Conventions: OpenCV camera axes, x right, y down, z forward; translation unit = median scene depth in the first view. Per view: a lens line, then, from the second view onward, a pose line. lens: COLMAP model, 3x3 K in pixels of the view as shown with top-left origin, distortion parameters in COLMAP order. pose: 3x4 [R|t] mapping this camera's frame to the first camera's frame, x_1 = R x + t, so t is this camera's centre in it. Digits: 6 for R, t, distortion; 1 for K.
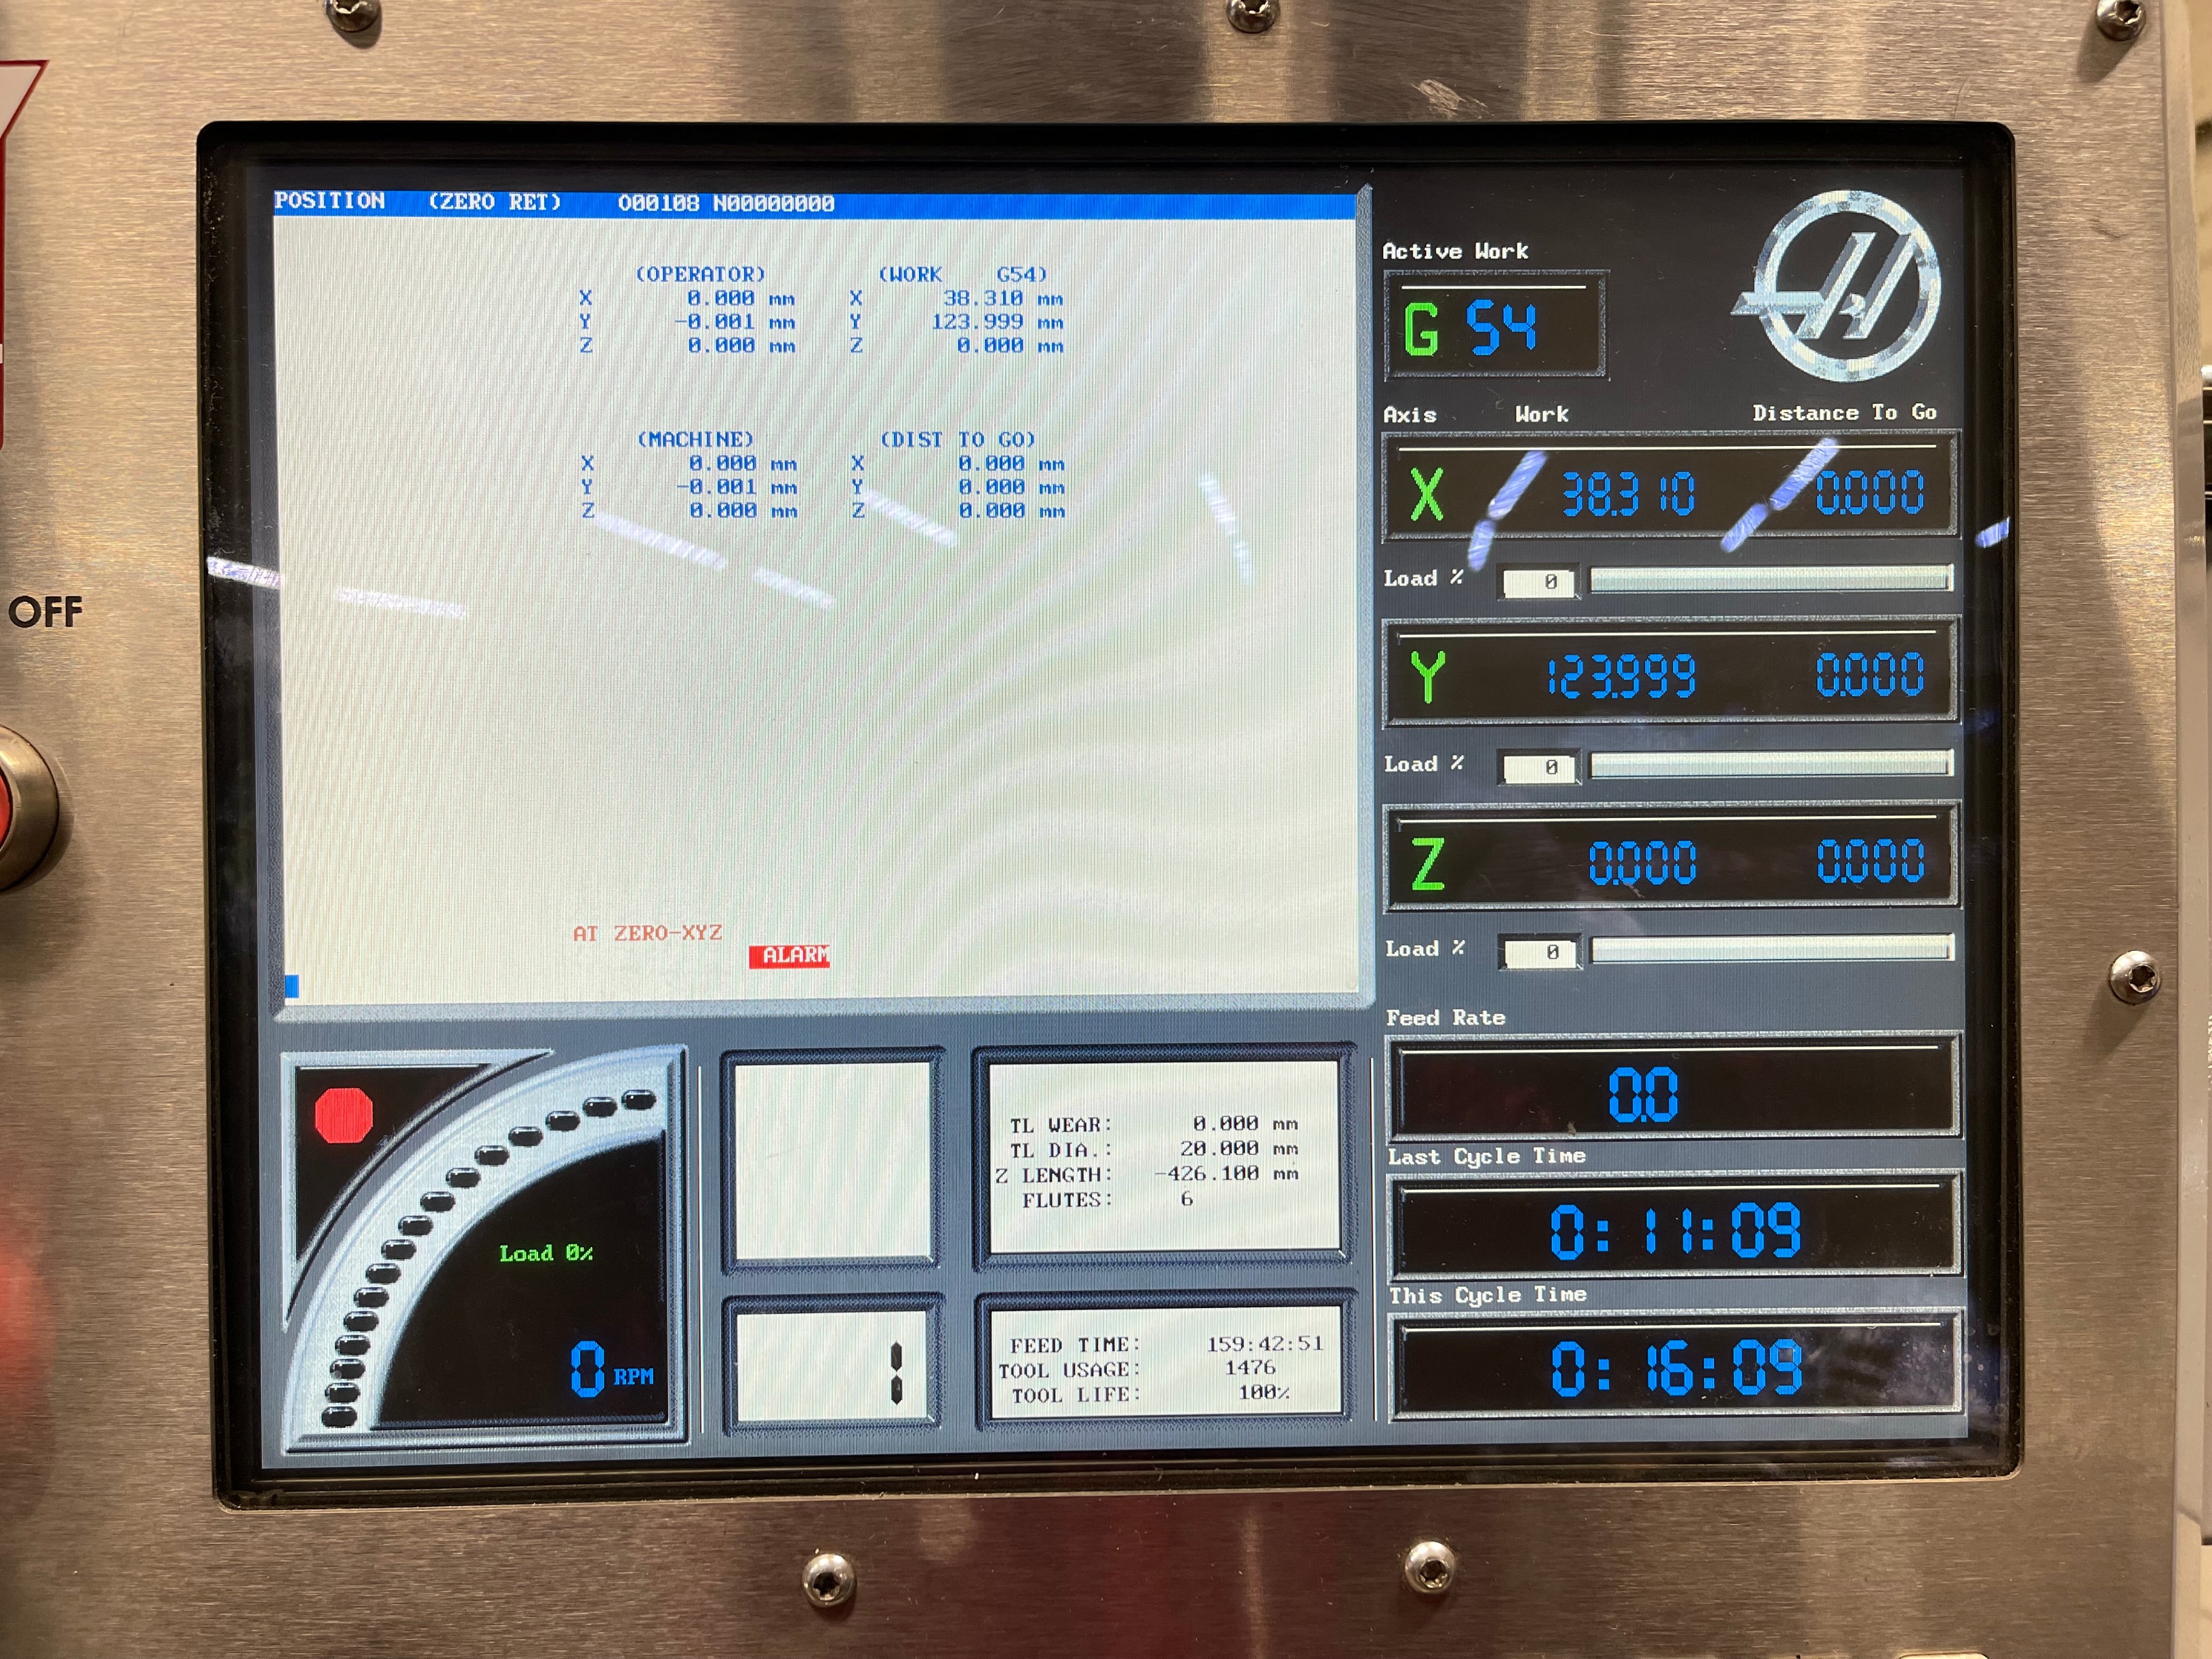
lens RADIAL K [[1672.9, 0, 1106.0], [0, 1672.9, 829.5], [0, 0, 1]] dist [0.042166, -0.009145]
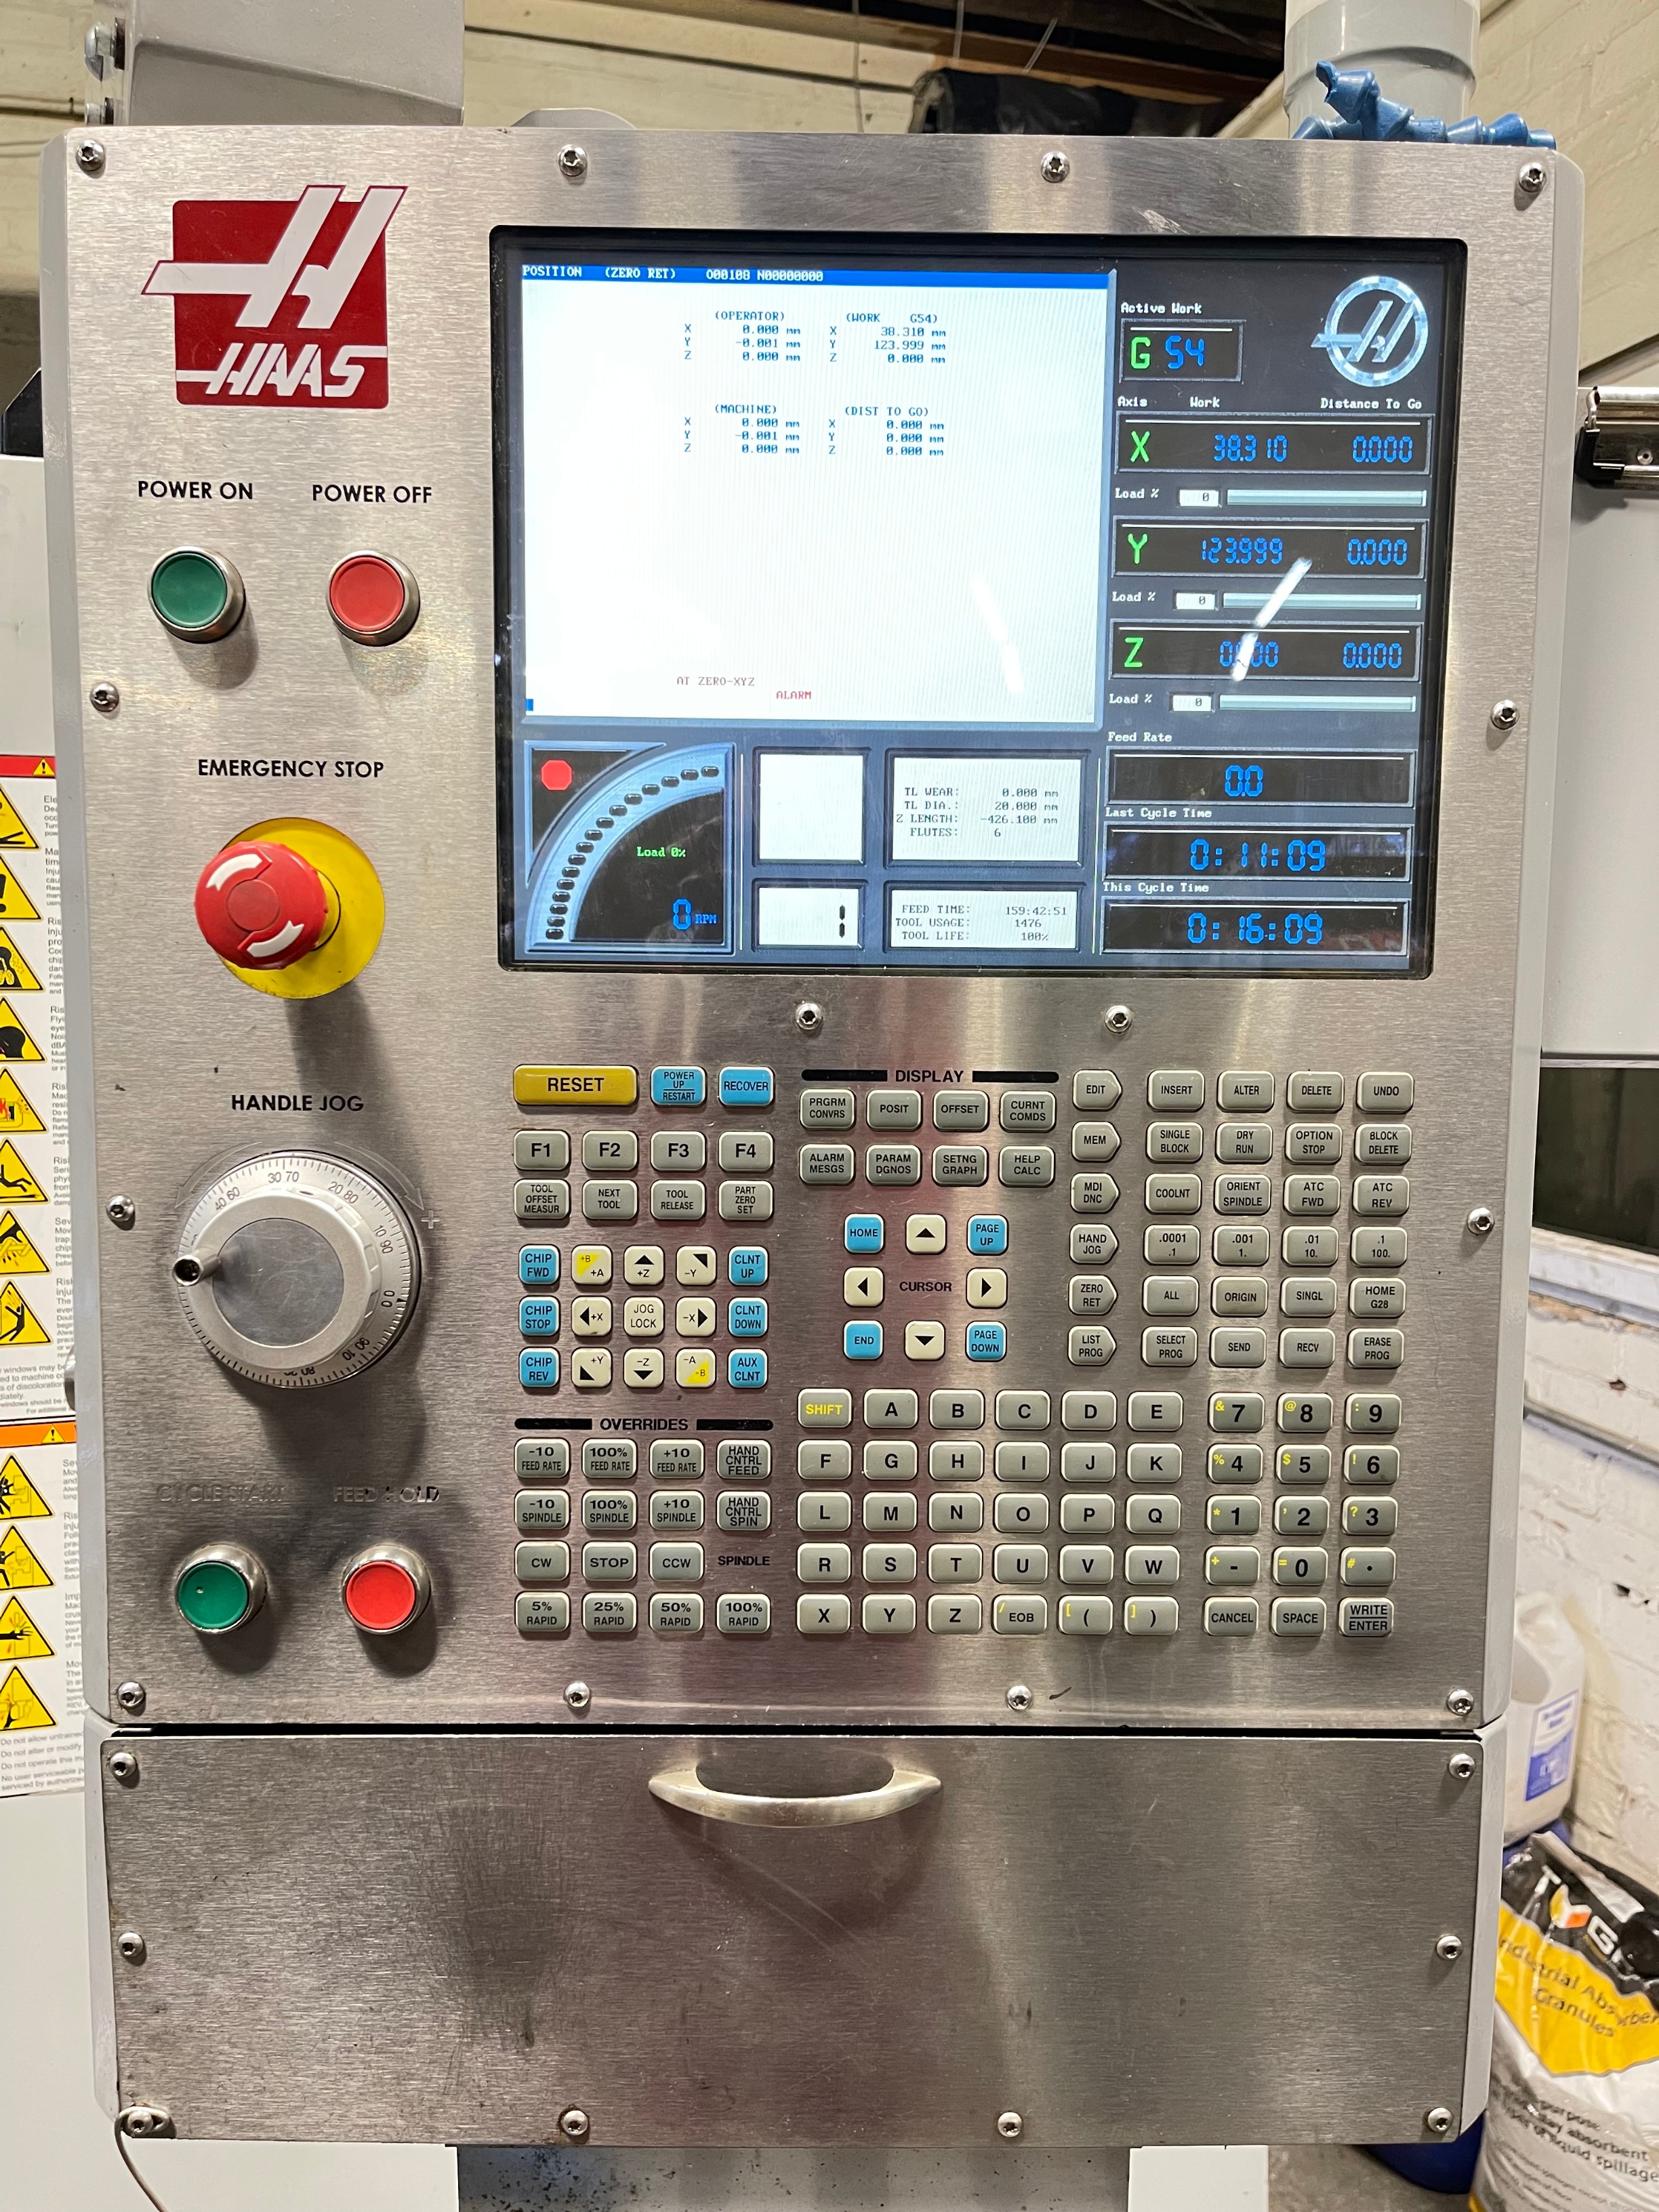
lens RADIAL K [[1685.7, 0, 829.5], [0, 1685.7, 1106.0], [0, 0, 1]] dist [0.058650, 0.001097]
pose [[0.999731, 0.021346, -0.009026, -0.117320], [-0.020628, 0.997099, 0.073261, 0.392492], [0.010564, -0.073056, 0.997272, -0.922311]]
